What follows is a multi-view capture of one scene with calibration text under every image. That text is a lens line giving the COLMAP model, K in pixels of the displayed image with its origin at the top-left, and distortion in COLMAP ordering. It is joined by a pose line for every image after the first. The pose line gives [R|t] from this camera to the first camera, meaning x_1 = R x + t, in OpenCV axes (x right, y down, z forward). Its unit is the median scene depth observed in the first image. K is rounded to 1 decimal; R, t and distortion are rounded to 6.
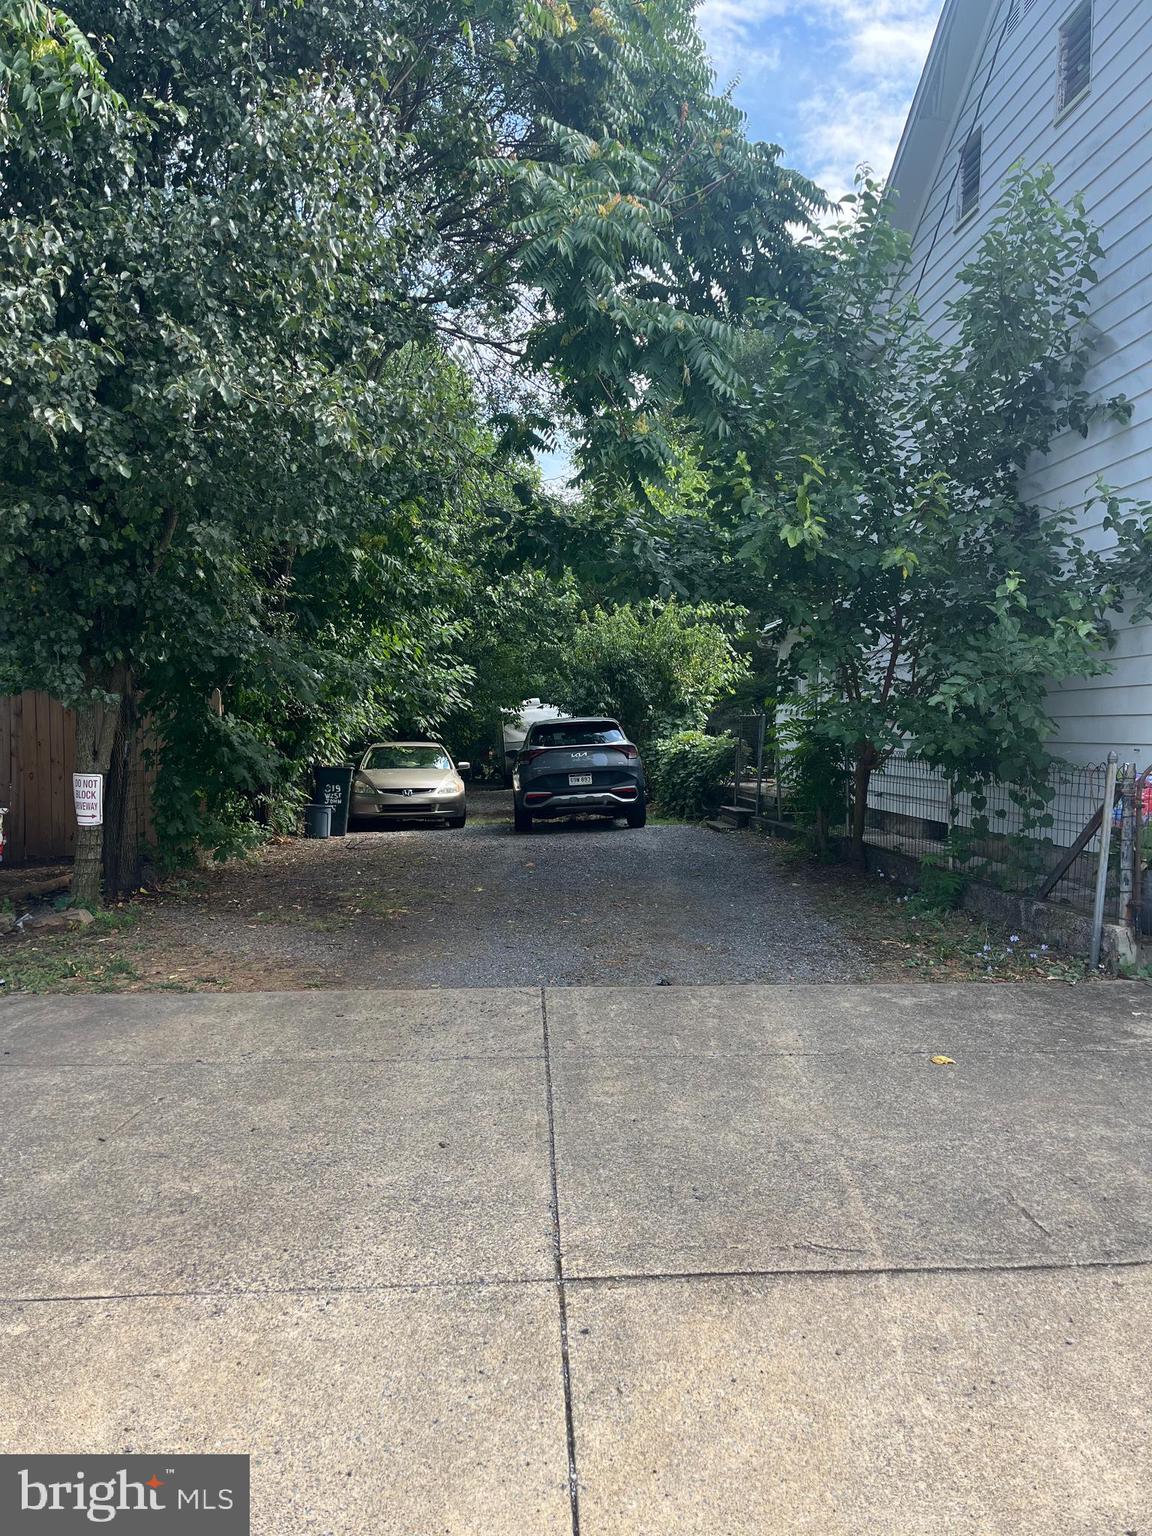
lens RADIAL K [[1163.4, 0, 576.0], [0, 1163.4, 768.0], [0, 0, 1]] dist [0.043696, 0.007193]
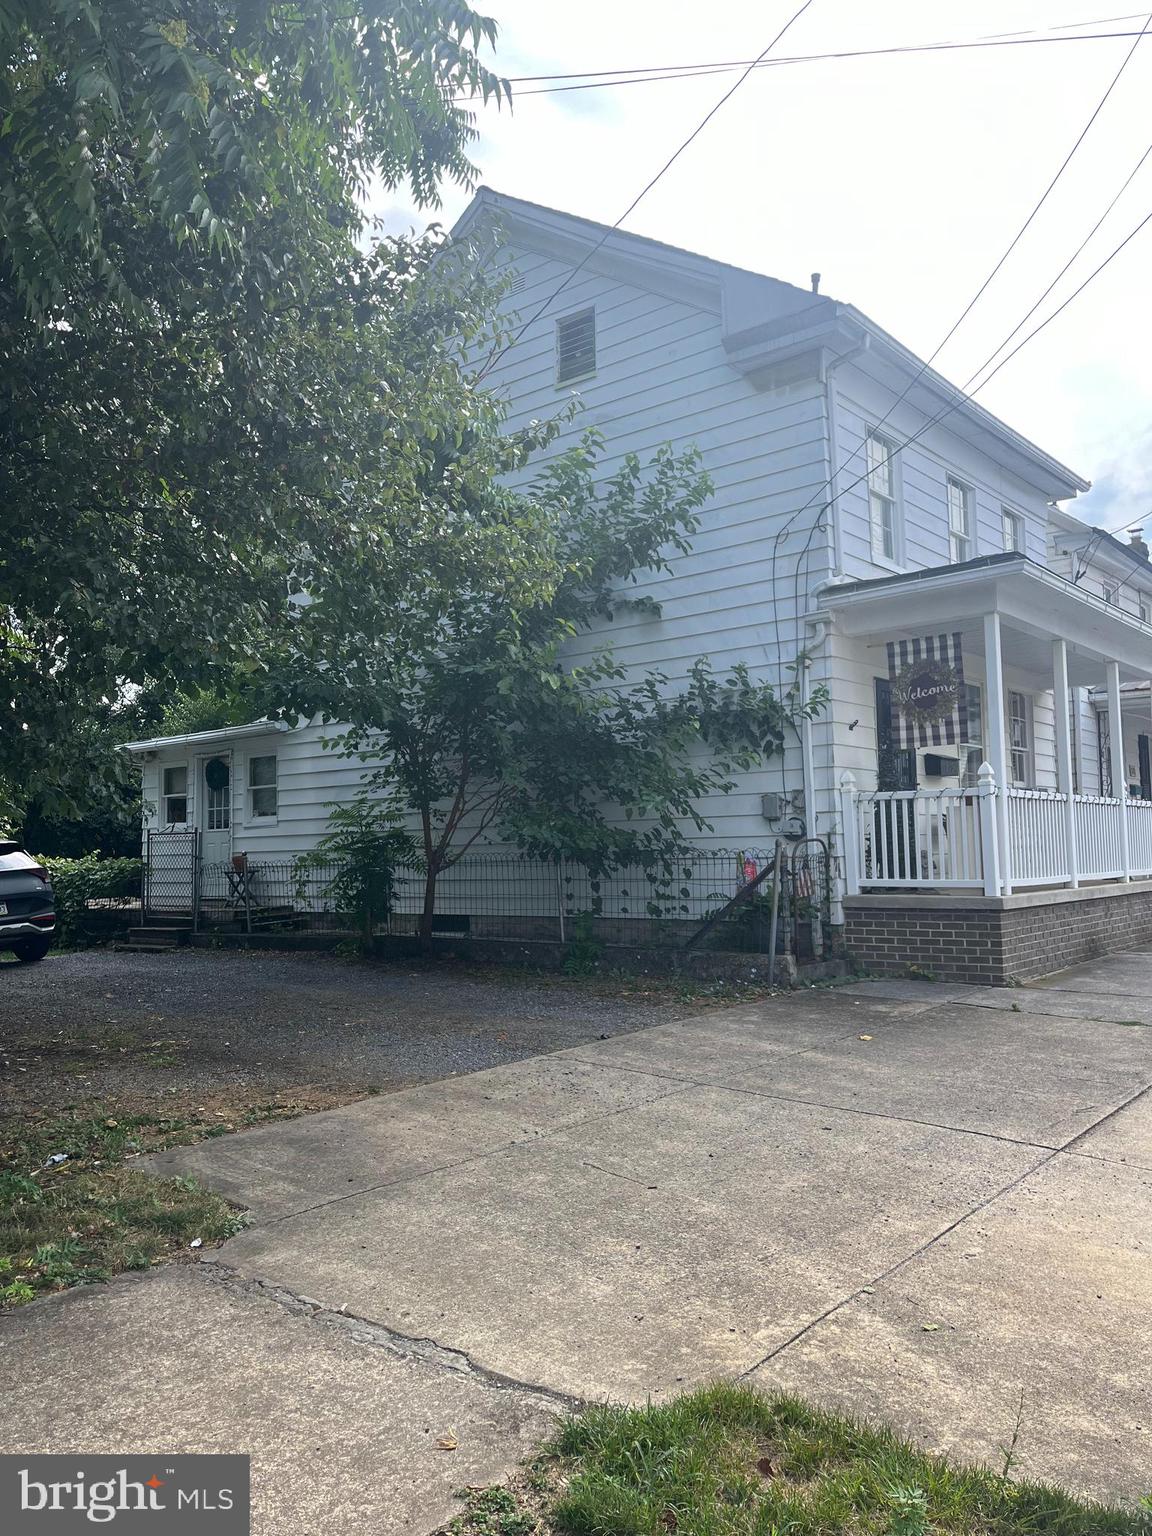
lens RADIAL K [[1163.4, 0, 576.0], [0, 1163.4, 768.0], [0, 0, 1]] dist [0.043696, 0.007193]
pose [[0.677958, 0.021675, 0.734781, -1.182830], [0.056040, 0.995132, -0.081061, 0.002083], [-0.732962, 0.096133, 0.673443, 0.238962]]
